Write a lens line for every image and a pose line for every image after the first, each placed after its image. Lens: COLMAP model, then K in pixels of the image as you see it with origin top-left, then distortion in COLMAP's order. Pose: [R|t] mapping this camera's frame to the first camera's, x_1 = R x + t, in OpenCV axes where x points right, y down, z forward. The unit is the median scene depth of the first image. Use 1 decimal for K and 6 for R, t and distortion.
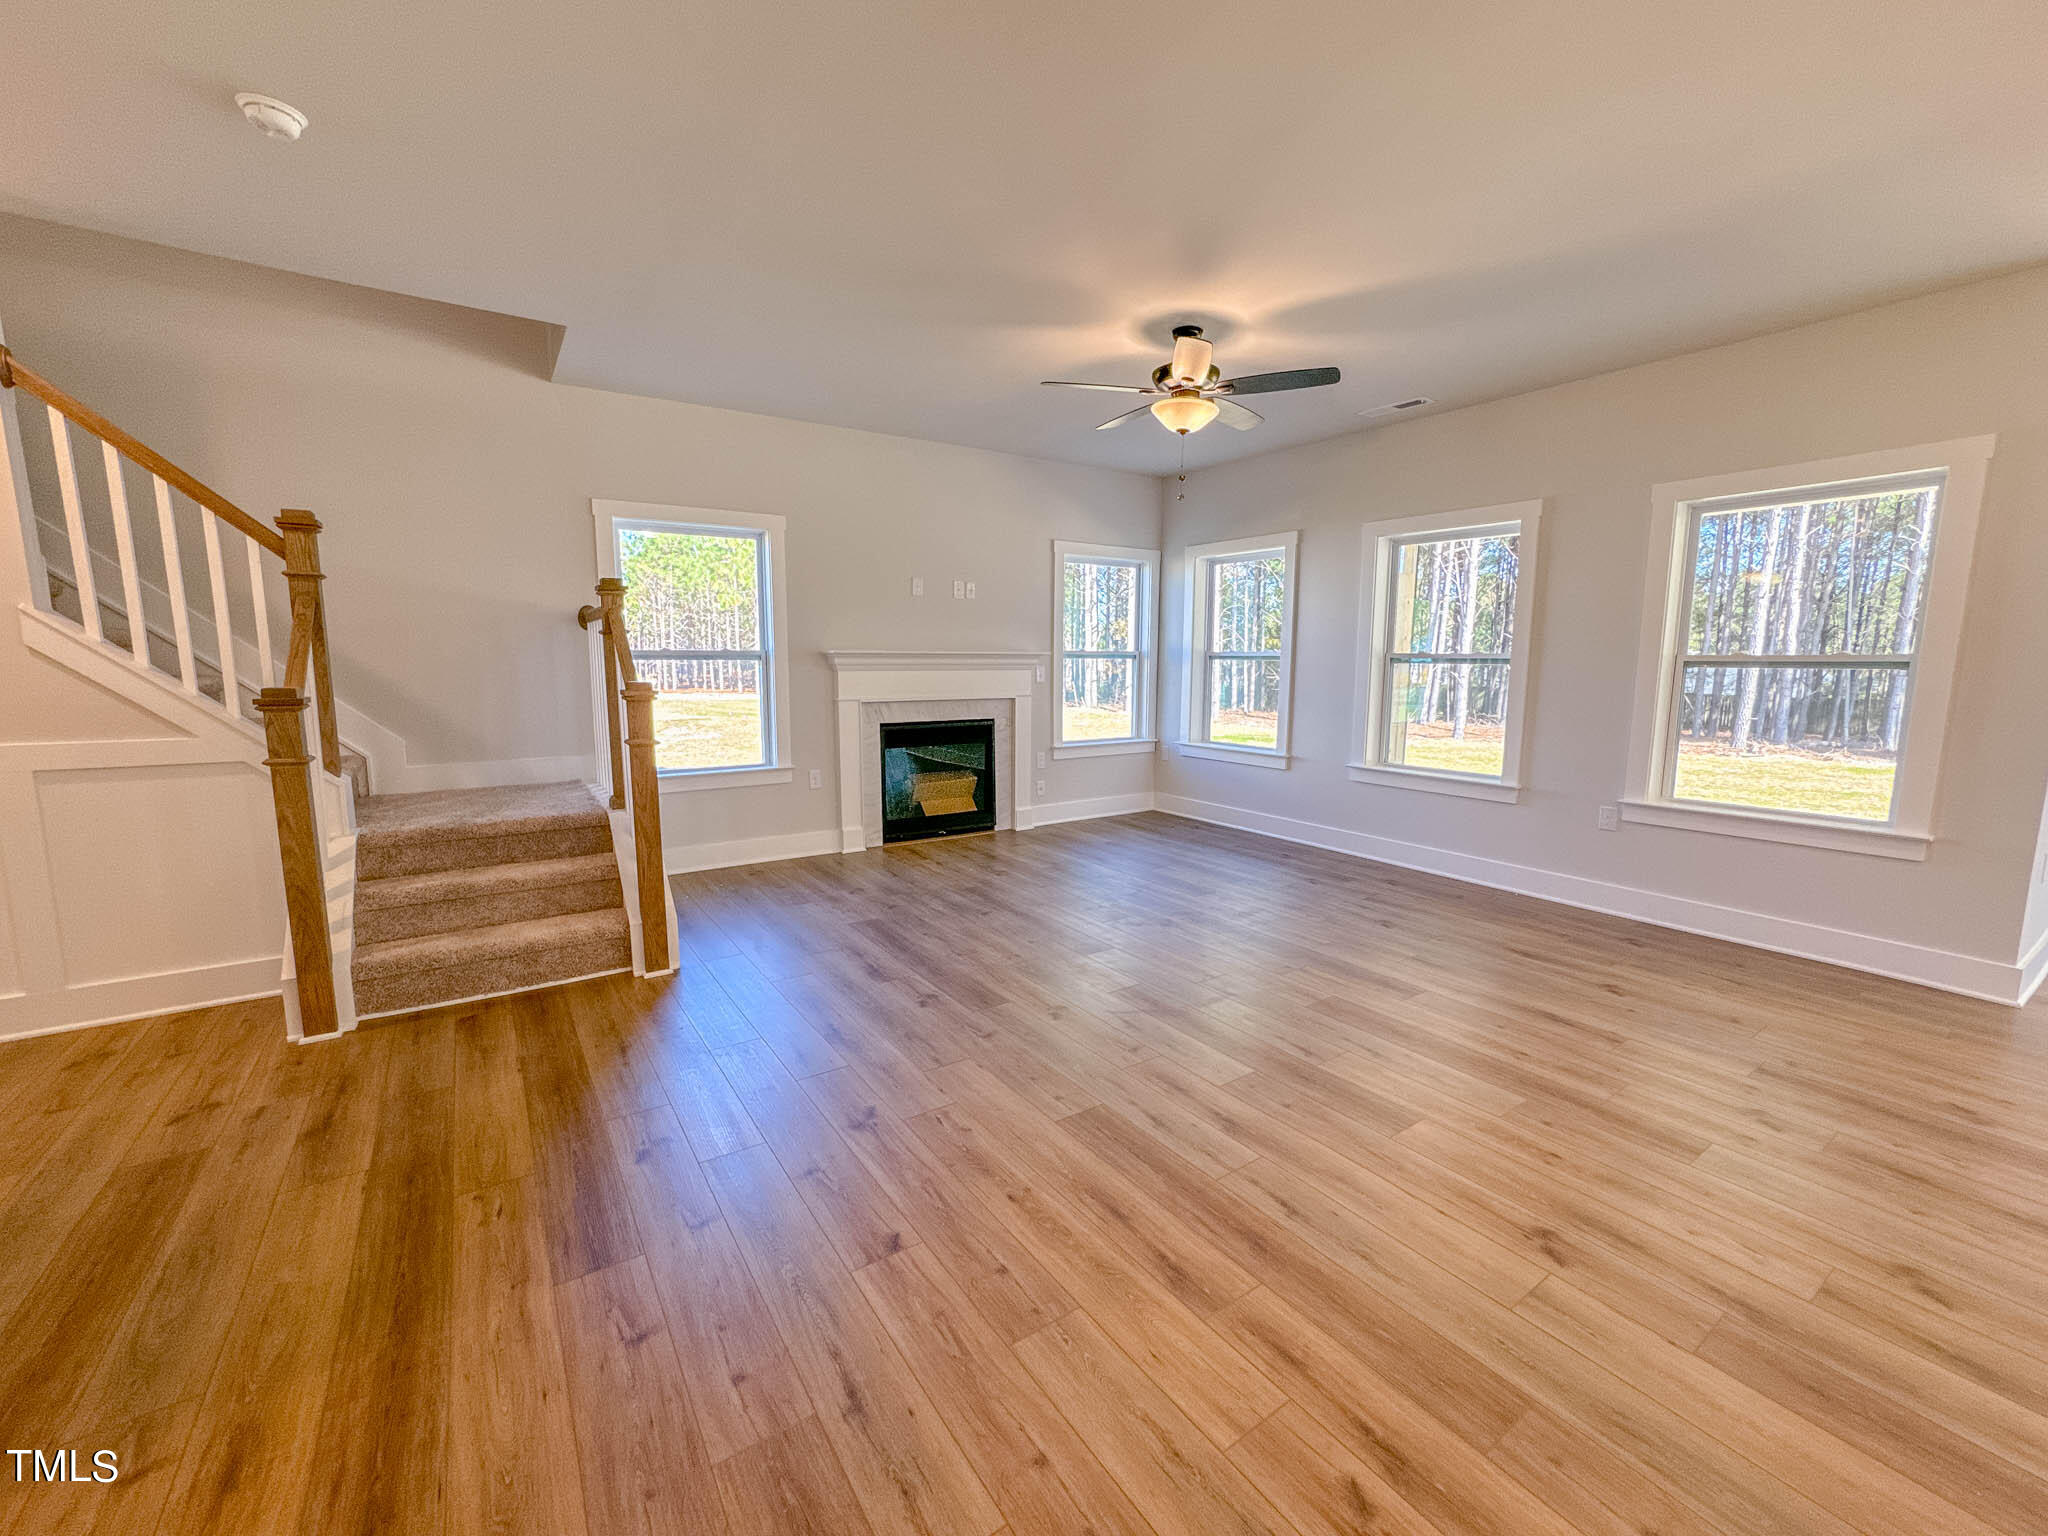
lens RADIAL K [[830.7, 0, 1024.0], [0, 830.7, 769.3], [0, 0, 1]] dist [-0.030757, 0.013063]
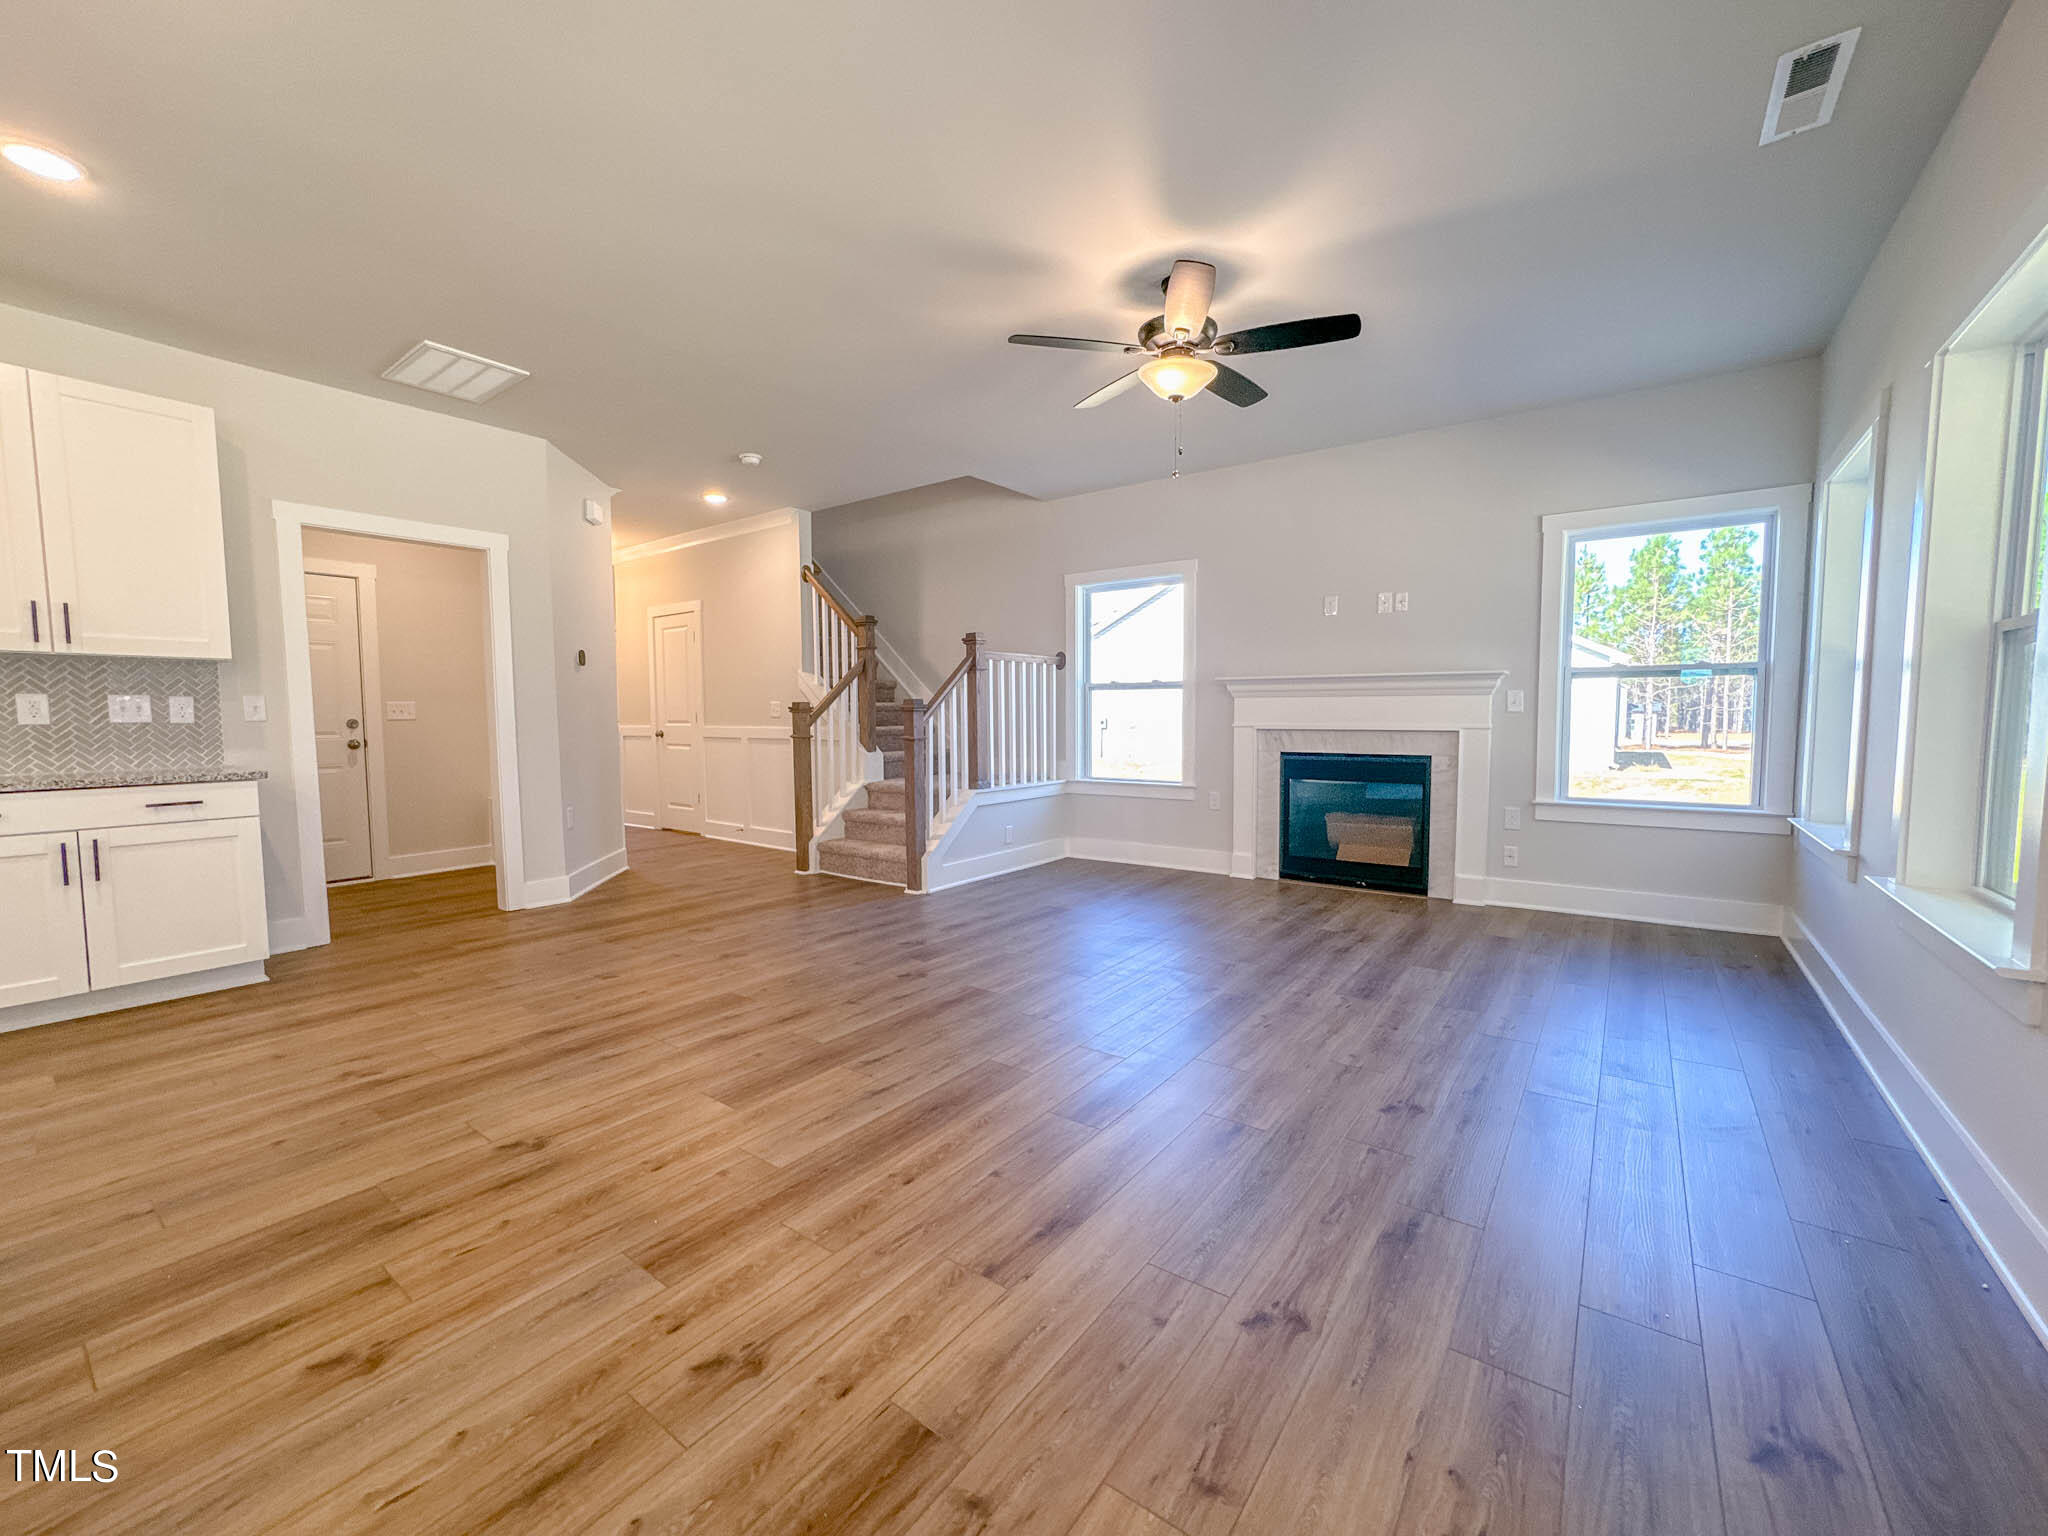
lens RADIAL K [[830.7, 0, 1025.5], [0, 830.7, 771.5], [0, 0, 1]] dist [-0.030757, 0.013063]
pose [[0.332130, 0.058969, -0.941388, 0.955464], [-0.120355, 0.992535, 0.019710, -0.023967], [0.935524, 0.106754, 0.336748, 0.602130]]
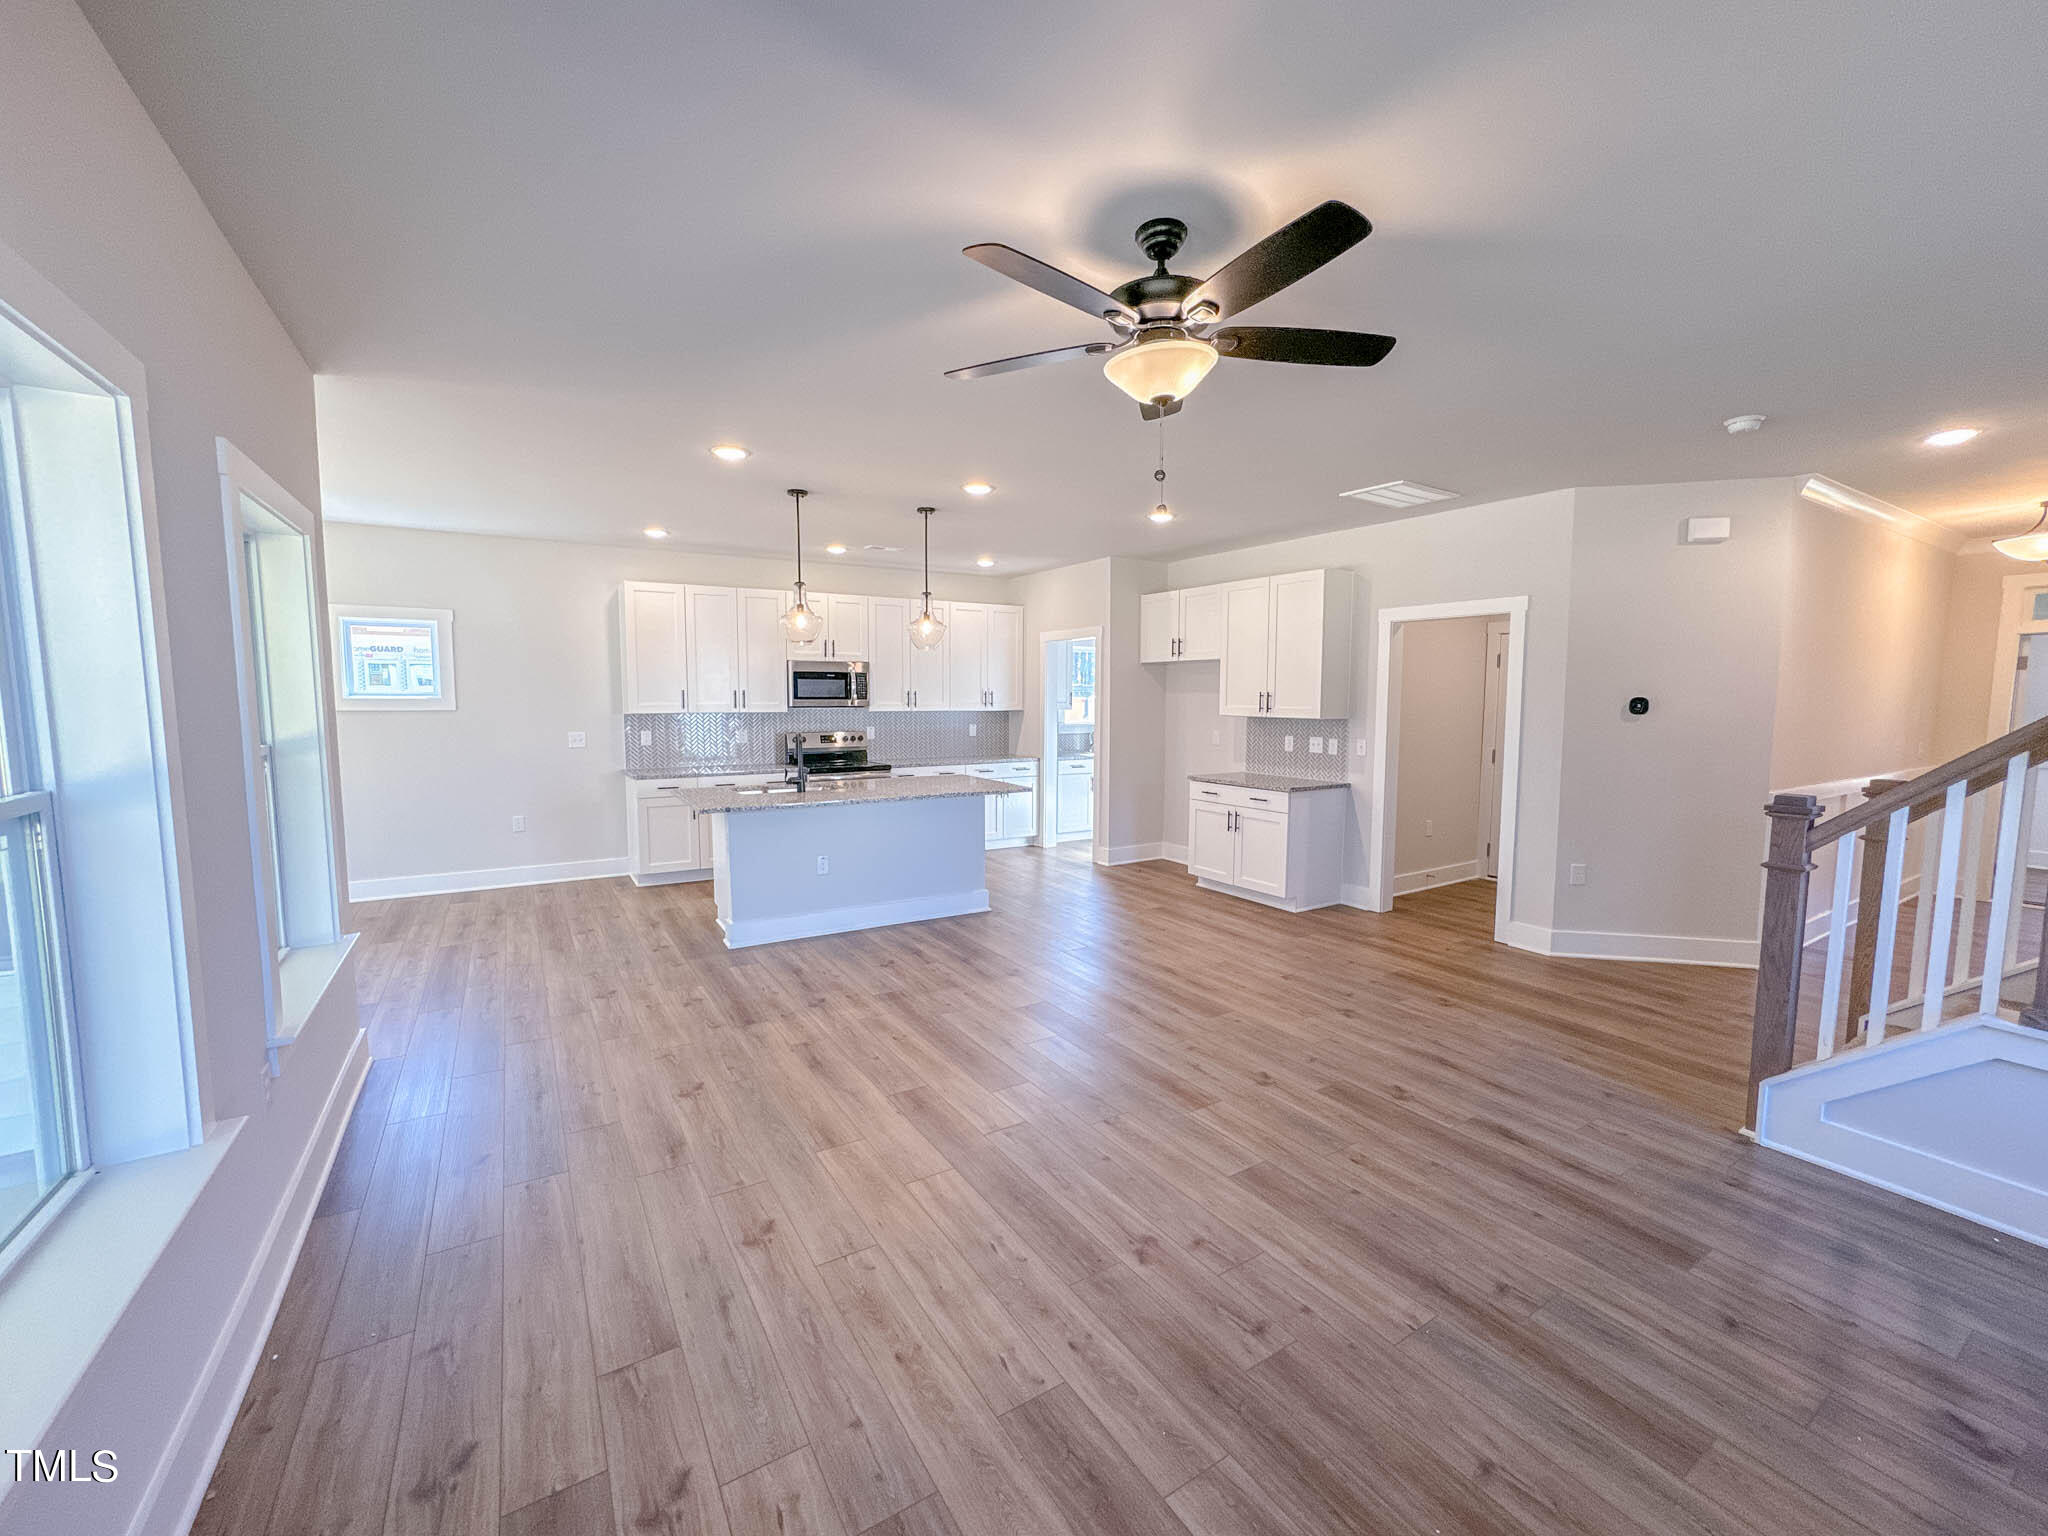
lens RADIAL K [[830.7, 0, 1019.1], [0, 830.7, 775.1], [0, 0, 1]] dist [-0.030757, 0.013063]
pose [[-0.999121, -0.012229, 0.040107, 0.265050], [-0.002663, 0.973098, 0.230376, -0.279517], [-0.041845, 0.230066, -0.972275, 1.622678]]
